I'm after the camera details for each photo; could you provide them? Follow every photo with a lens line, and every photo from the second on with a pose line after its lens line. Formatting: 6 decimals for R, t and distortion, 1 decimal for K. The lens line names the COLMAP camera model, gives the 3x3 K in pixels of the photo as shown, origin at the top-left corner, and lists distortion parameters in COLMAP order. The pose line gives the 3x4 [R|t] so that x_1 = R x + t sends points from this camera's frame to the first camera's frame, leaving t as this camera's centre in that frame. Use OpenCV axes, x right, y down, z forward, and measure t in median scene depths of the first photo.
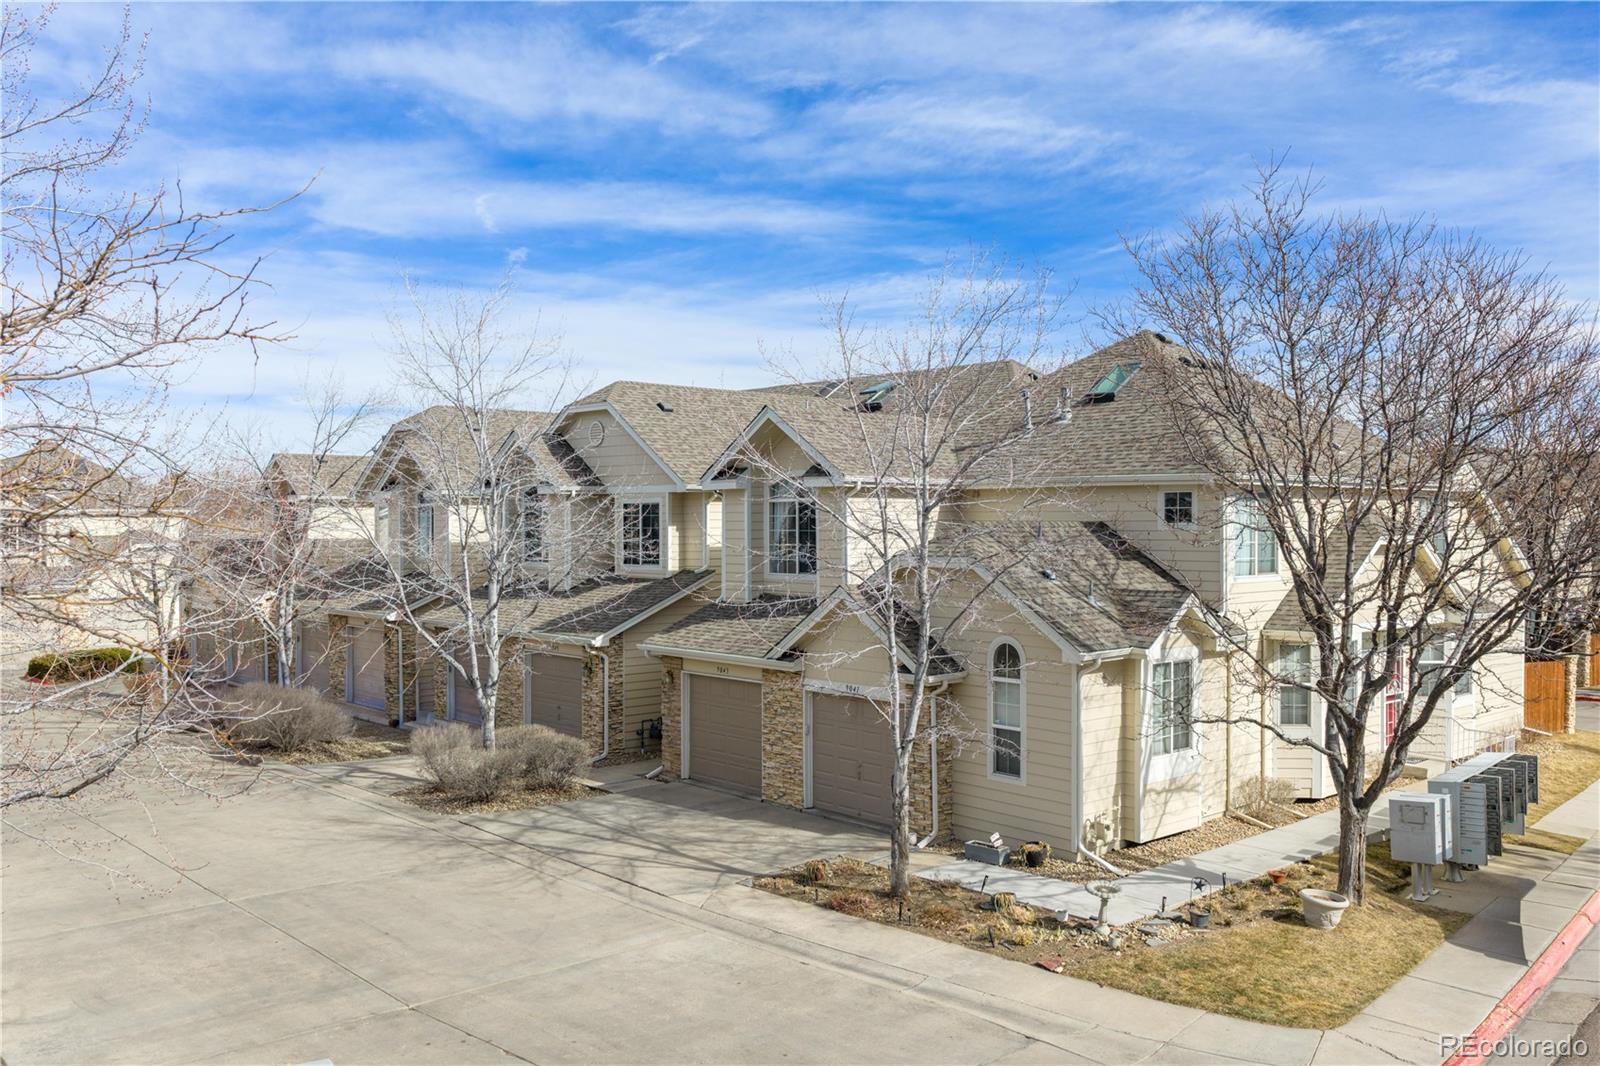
lens RADIAL K [[1327.2, 0, 801.5], [0, 1327.2, 534.1], [0, 0, 1]] dist [0.016574, -0.026271]
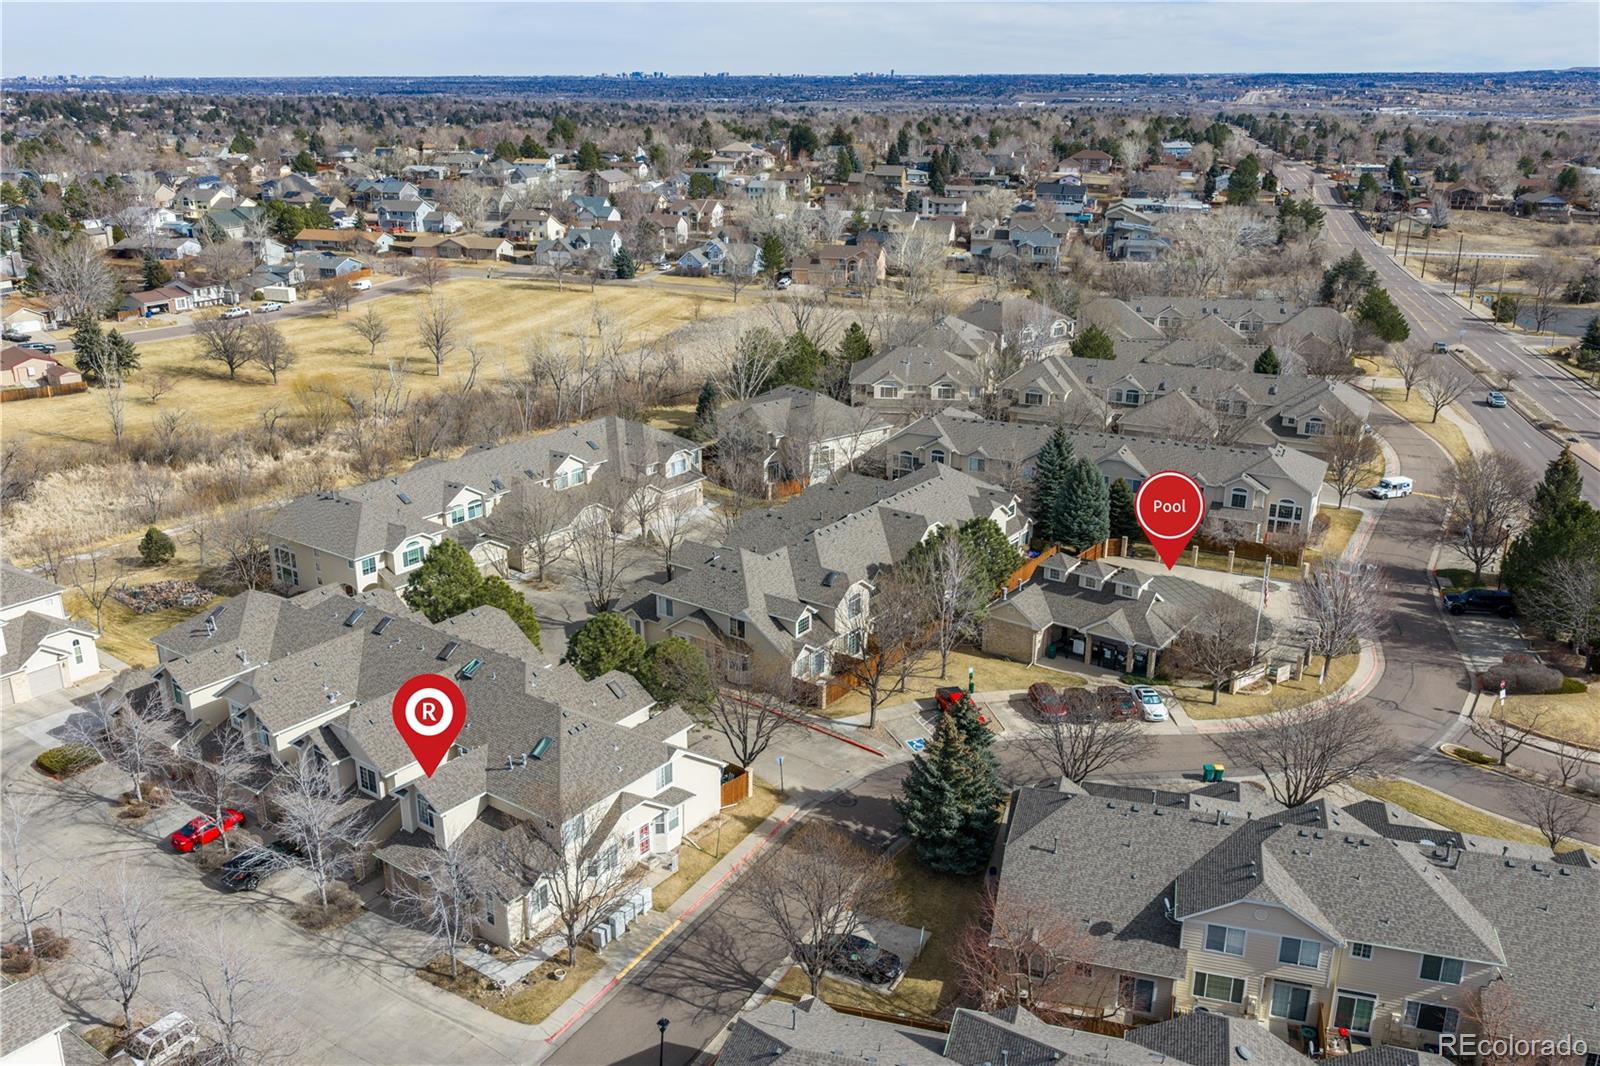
lens RADIAL K [[1327.2, 0, 801.4], [0, 1327.2, 533.7], [0, 0, 1]] dist [0.016574, -0.026271]
pose [[0.979087, -0.059257, 0.194623, 0.300906], [-0.001918, 0.953911, 0.300085, -1.648790], [-0.203435, -0.294182, 0.933847, -1.884024]]
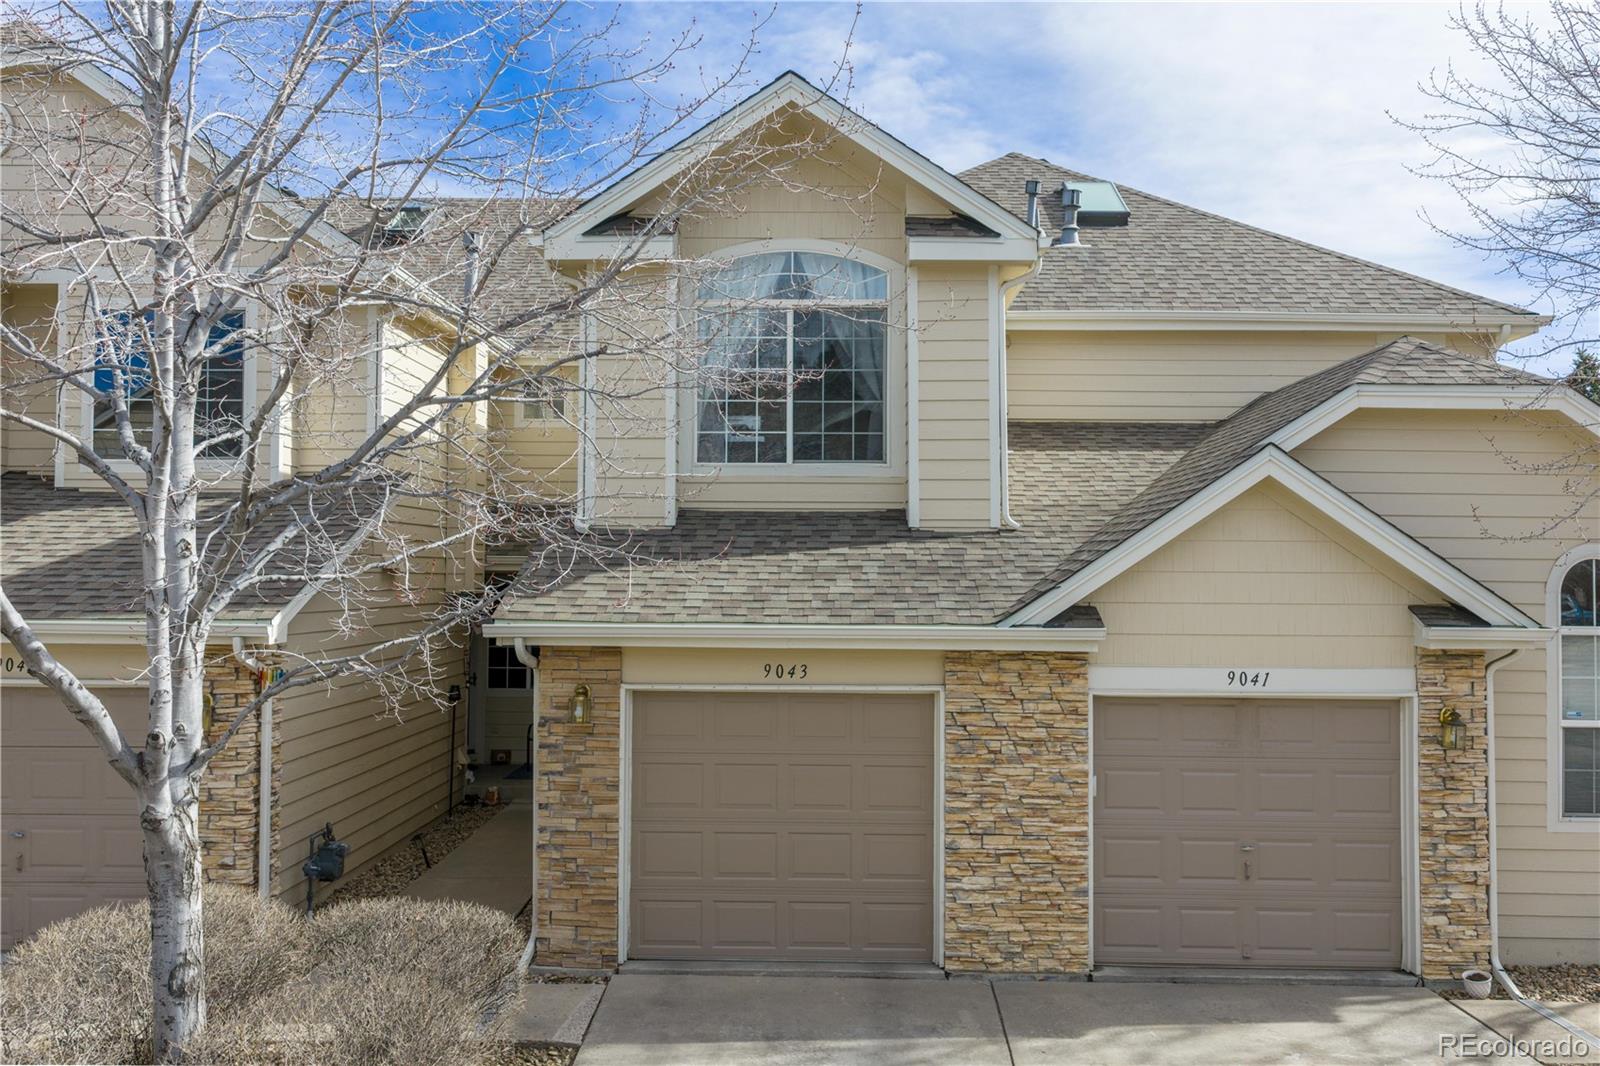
lens RADIAL K [[1327.2, 0, 803.3], [0, 1327.2, 536.7], [0, 0, 1]] dist [0.016574, -0.026271]
pose [[0.664690, 0.033188, 0.746382, -0.381882], [-0.002732, 0.999114, -0.041993, 0.083436], [-0.747115, 0.025874, 0.664191, 0.771816]]
